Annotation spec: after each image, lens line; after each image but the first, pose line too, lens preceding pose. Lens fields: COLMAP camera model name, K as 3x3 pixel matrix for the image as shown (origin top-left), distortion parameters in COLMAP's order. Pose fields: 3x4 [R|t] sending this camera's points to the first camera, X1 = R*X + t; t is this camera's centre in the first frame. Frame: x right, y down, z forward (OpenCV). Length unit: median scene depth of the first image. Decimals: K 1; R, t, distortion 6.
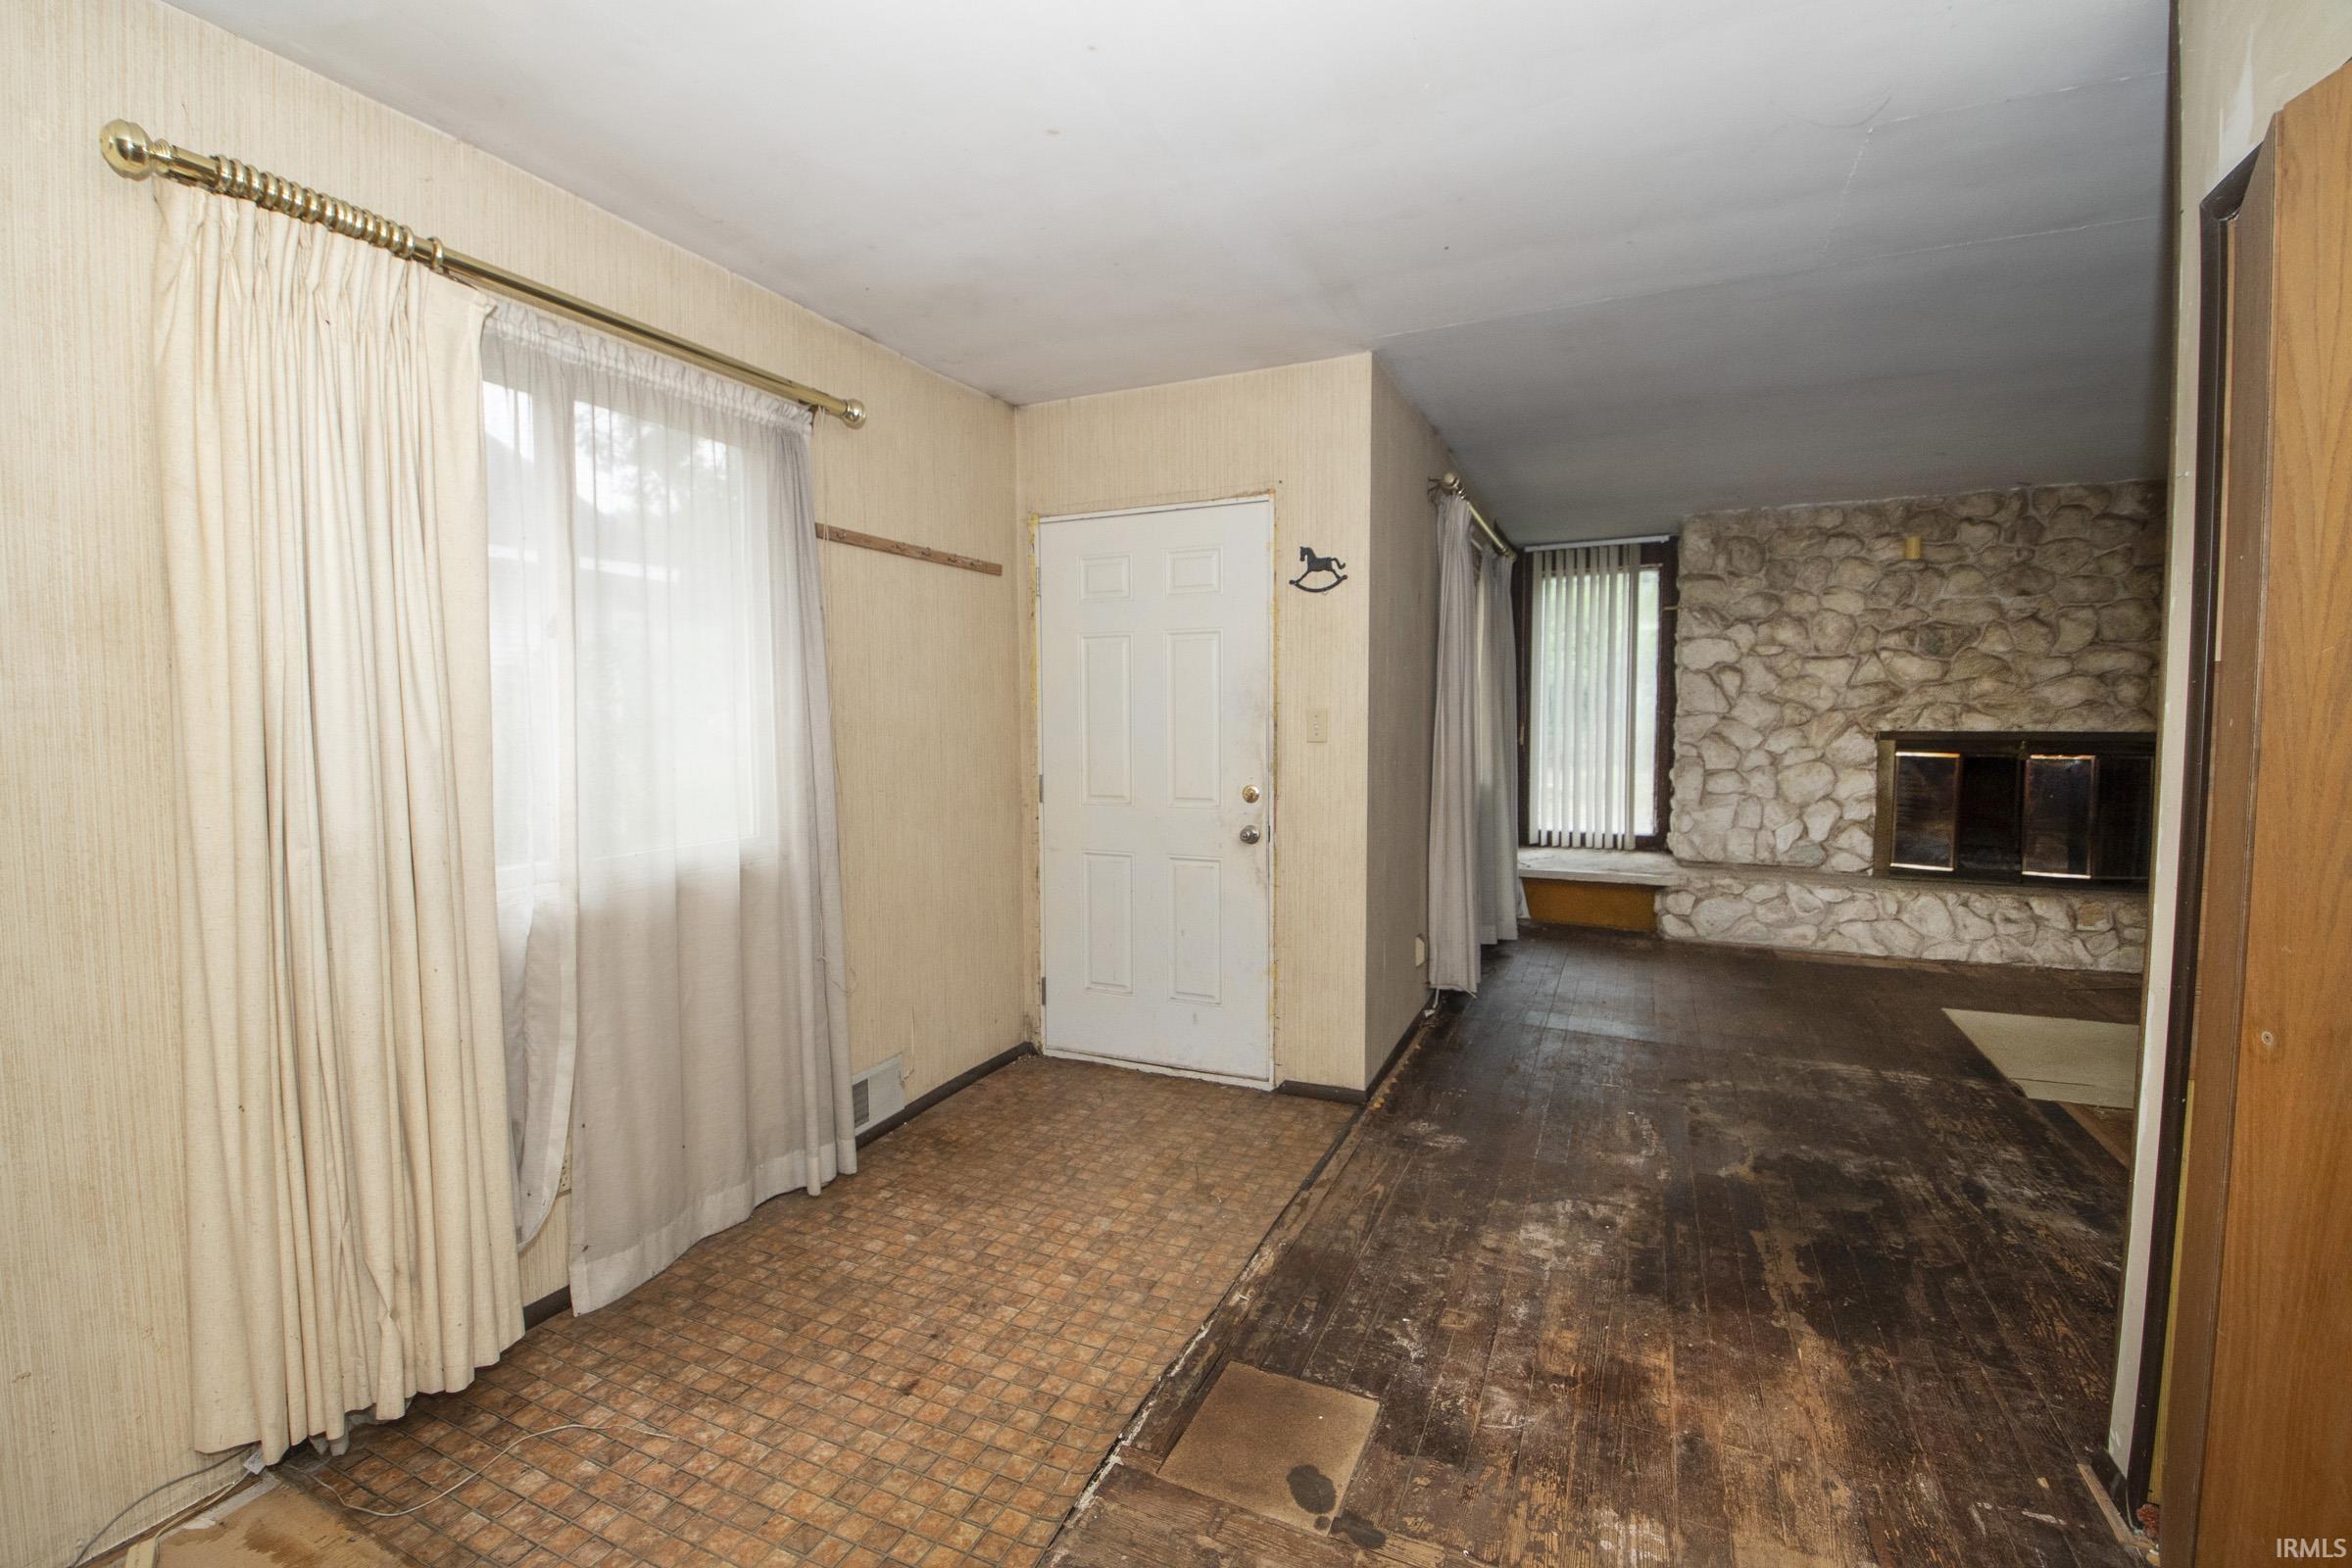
lens RADIAL K [[1034.3, 0, 1099.7], [0, 1034.3, 787.9], [0, 0, 1]] dist [-0.004035, -0.011853]
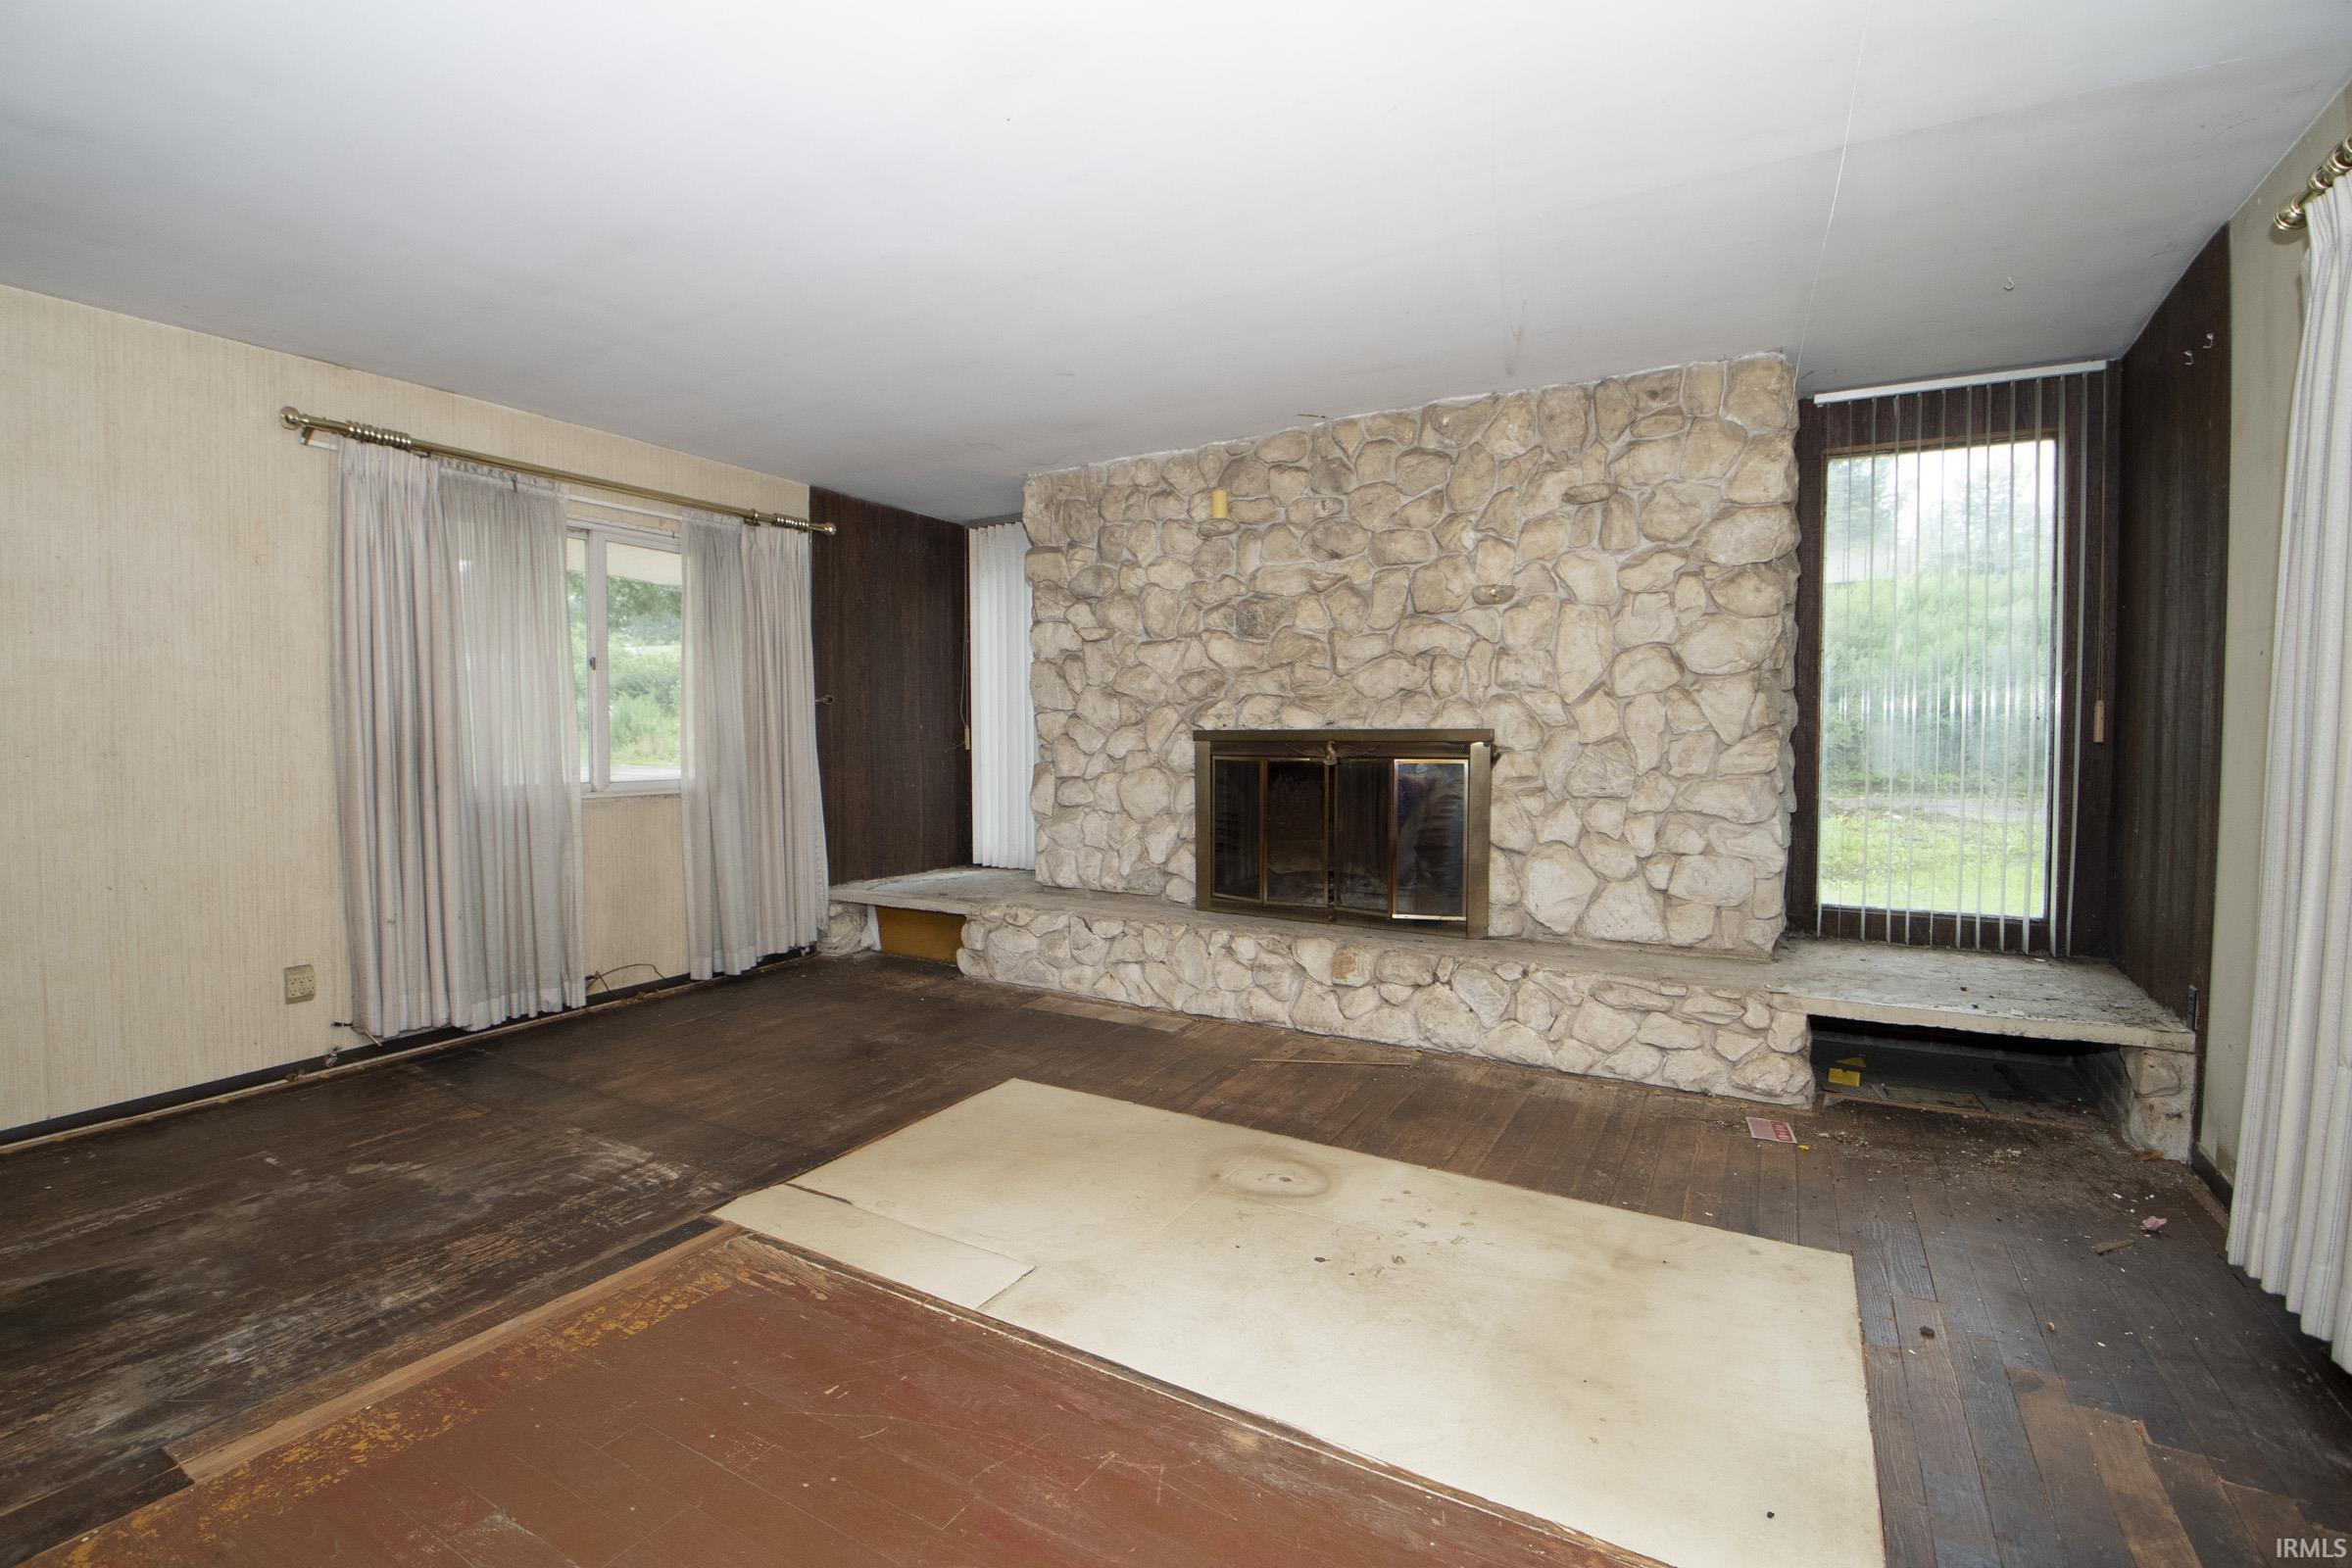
lens RADIAL K [[1034.3, 0, 1159.2], [0, 1034.3, 786.5], [0, 0, 1]] dist [-0.004035, -0.011853]
pose [[0.994089, 0.005003, -0.108455, 0.835713], [-0.006857, 0.999837, -0.016728, 0.003517], [0.108354, 0.017373, 0.993961, 0.184482]]
